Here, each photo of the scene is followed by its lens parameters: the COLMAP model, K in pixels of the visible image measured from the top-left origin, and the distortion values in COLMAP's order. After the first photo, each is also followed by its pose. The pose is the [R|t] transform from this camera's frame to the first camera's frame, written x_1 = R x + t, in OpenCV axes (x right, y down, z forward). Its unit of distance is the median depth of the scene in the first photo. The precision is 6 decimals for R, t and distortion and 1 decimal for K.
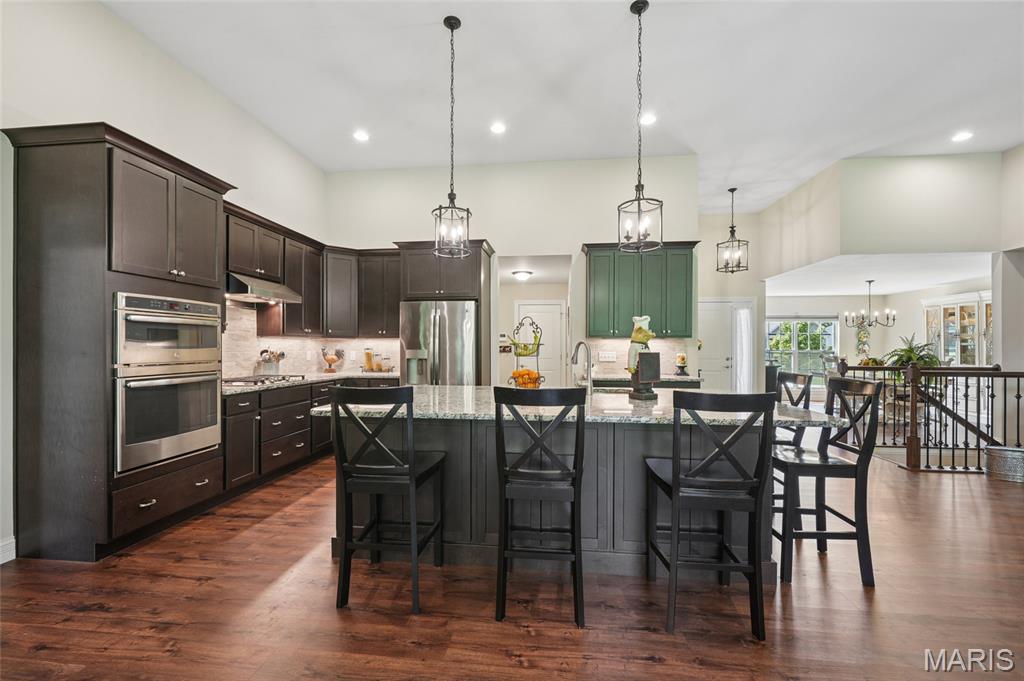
lens RADIAL K [[420.1, 0, 510.3], [0, 420.1, 347.3], [0, 0, 1]] dist [-0.000323, 0.000032]
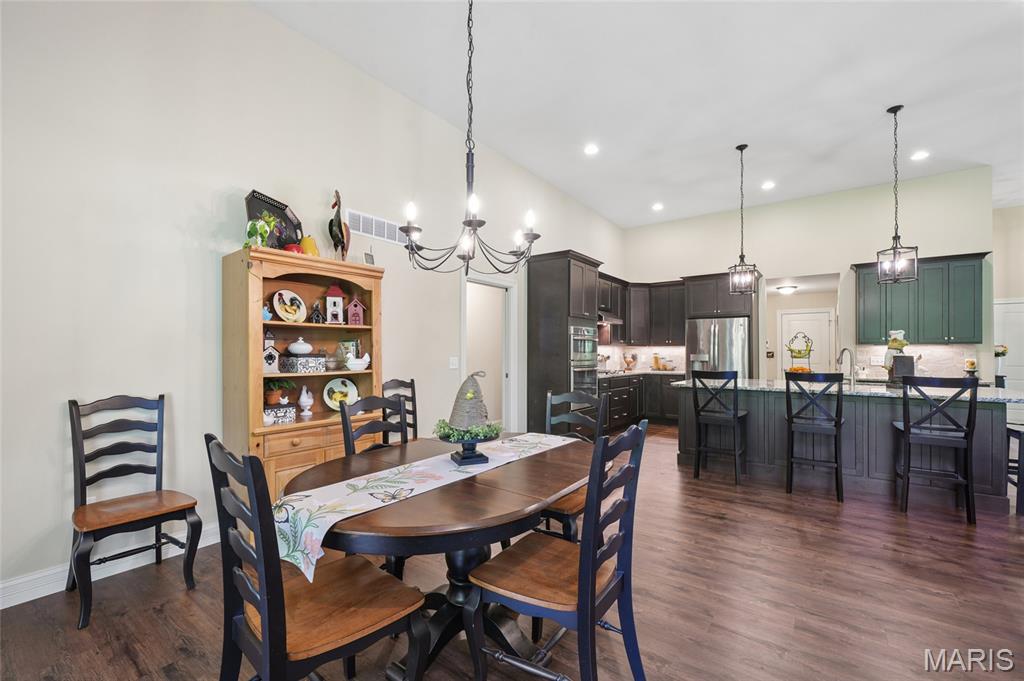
lens RADIAL K [[428.6, 0, 511.7], [0, 428.6, 348.6], [0, 0, 1]] dist [-0.000480, -0.000212]
pose [[0.867312, -0.004577, -0.497744, -0.058291], [-0.001020, 0.999939, -0.010972, 0.003183], [0.497764, 0.010024, 0.867255, -0.537924]]
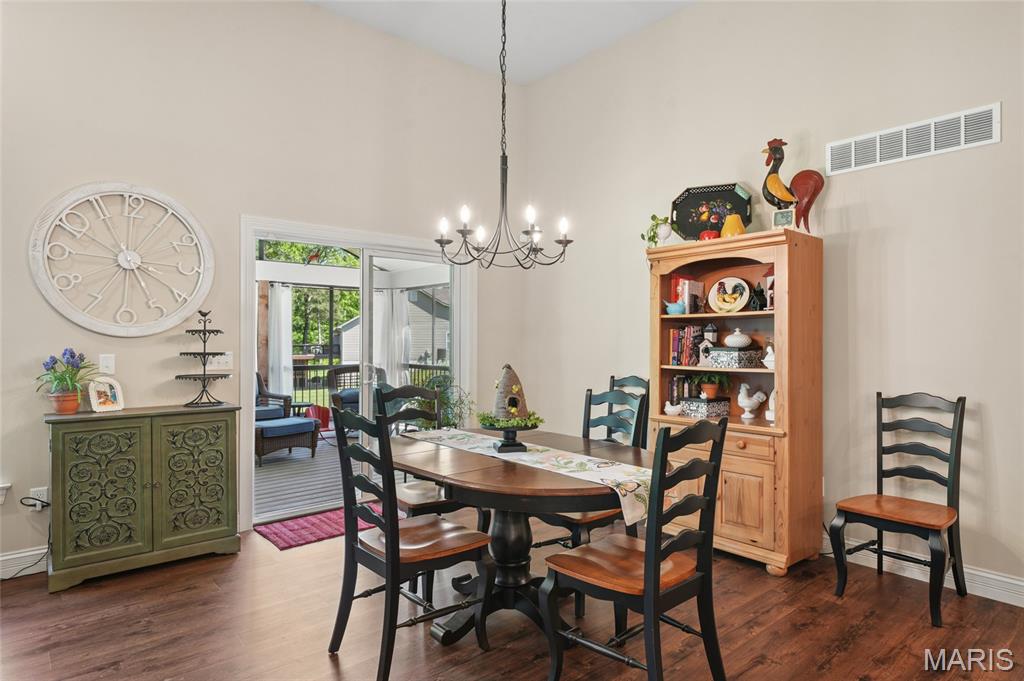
lens RADIAL K [[581.1, 0, 513.3], [0, 581.1, 338.1], [0, 0, 1]] dist [-0.002400, -0.000582]
pose [[-0.678311, -0.006648, -0.734744, 0.117415], [-0.004739, 0.999978, -0.004673, -0.002497], [0.734759, 0.000312, -0.678328, 0.167685]]
